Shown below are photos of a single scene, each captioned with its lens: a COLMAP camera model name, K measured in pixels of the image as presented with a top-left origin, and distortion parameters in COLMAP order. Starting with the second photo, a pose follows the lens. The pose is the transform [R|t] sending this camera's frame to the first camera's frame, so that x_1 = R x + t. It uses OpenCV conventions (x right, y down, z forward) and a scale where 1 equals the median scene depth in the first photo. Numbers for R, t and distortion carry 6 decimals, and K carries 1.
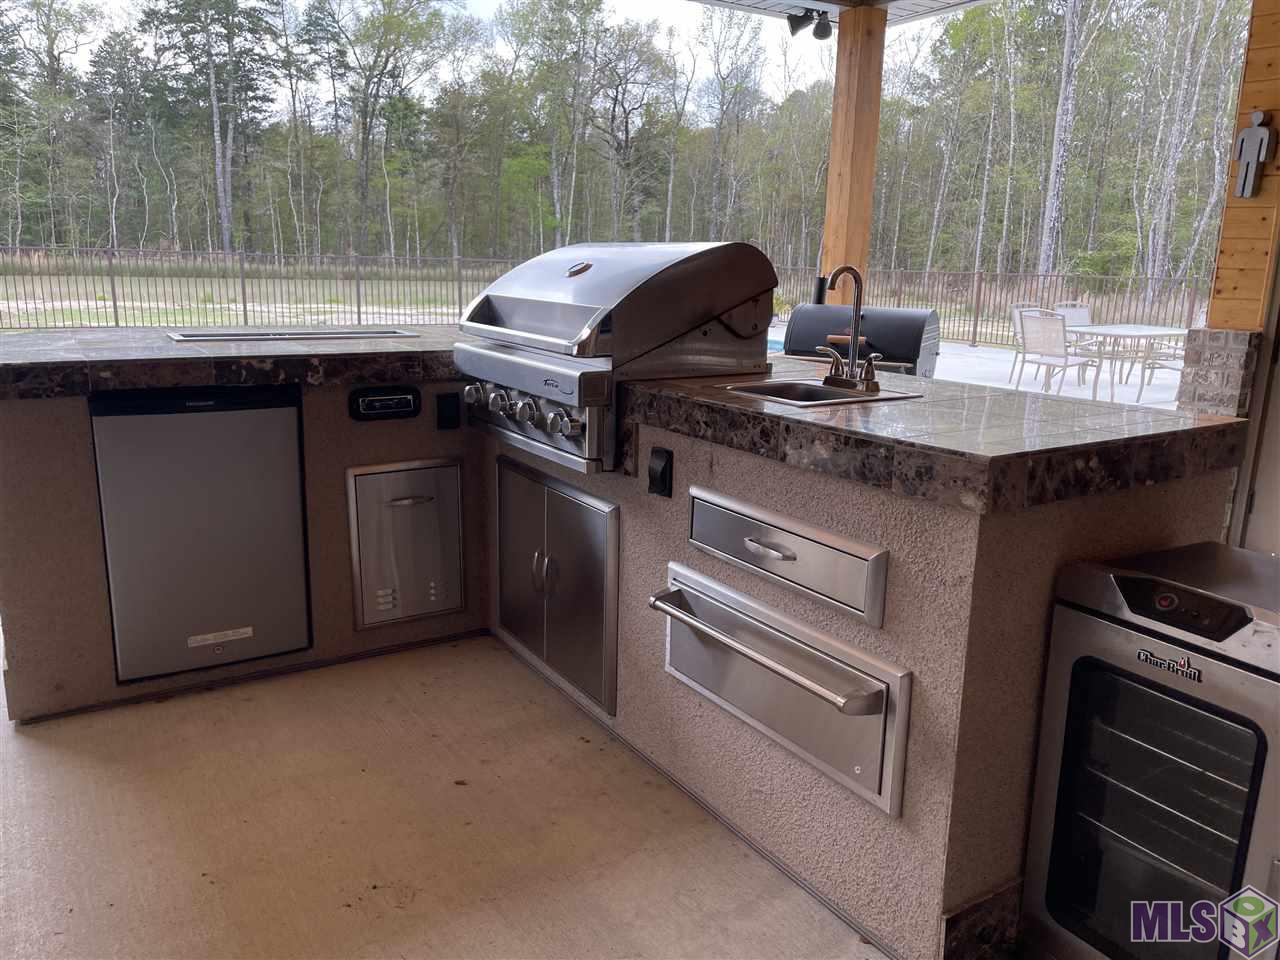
lens RADIAL K [[966.5, 0, 641.4], [0, 966.5, 471.5], [0, 0, 1]] dist [0.078153, -0.102063]
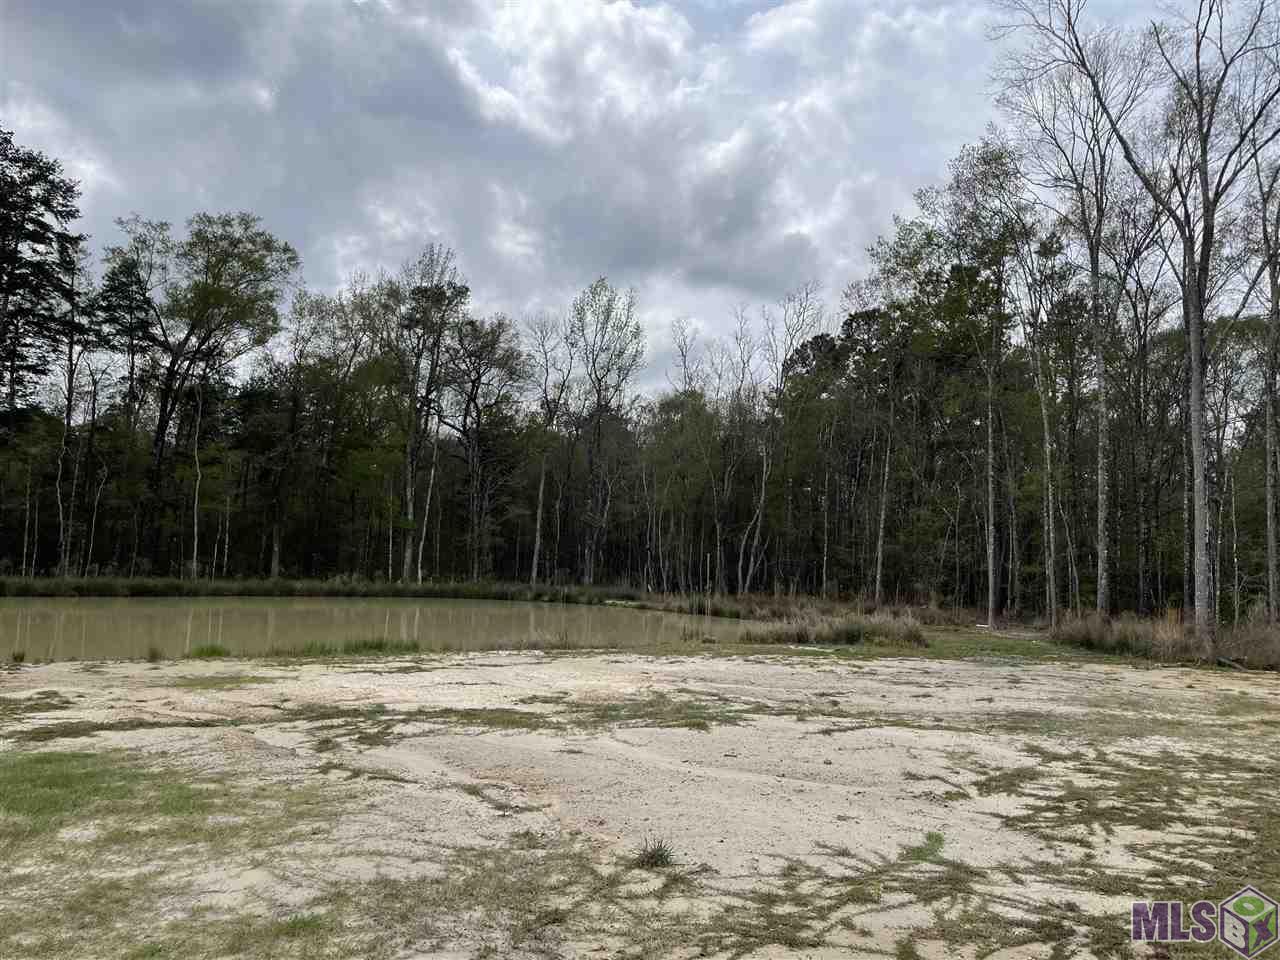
lens RADIAL K [[962.5, 0, 654.4], [0, 962.5, 481.6], [0, 0, 1]] dist [0.077787, -0.110390]
pose [[0.967125, 0.026948, 0.252868, -0.103846], [0.049565, 0.955324, -0.291374, -0.043018], [-0.249423, 0.294329, 0.922583, 0.187713]]
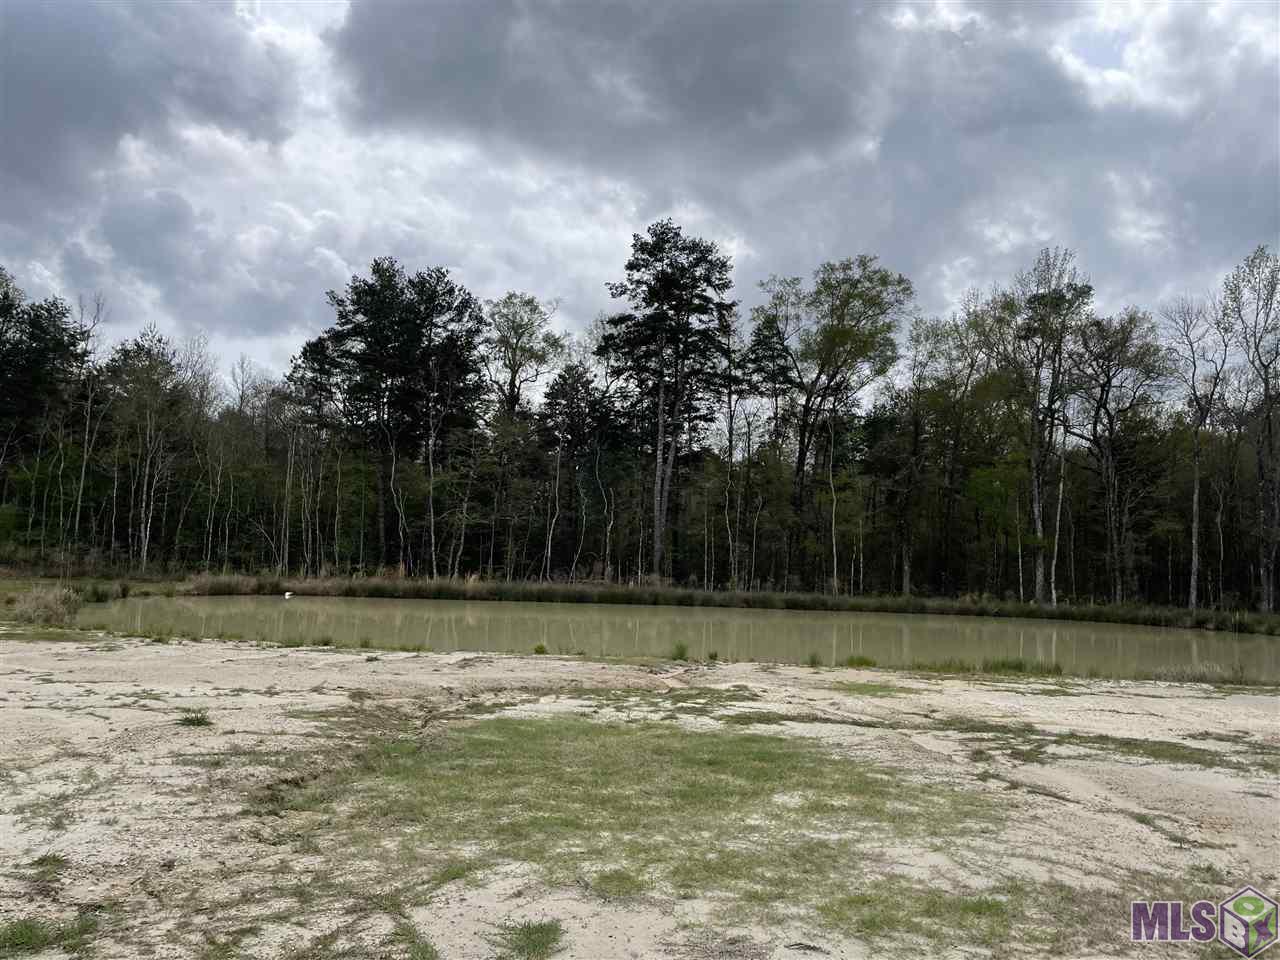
lens RADIAL K [[966.5, 0, 641.4], [0, 966.5, 471.5], [0, 0, 1]] dist [0.078153, -0.102063]
pose [[0.930540, -0.028079, -0.365111, -0.105965], [-0.091391, 0.947698, -0.305805, -0.040511], [0.354602, 0.317931, 0.879305, 0.177820]]
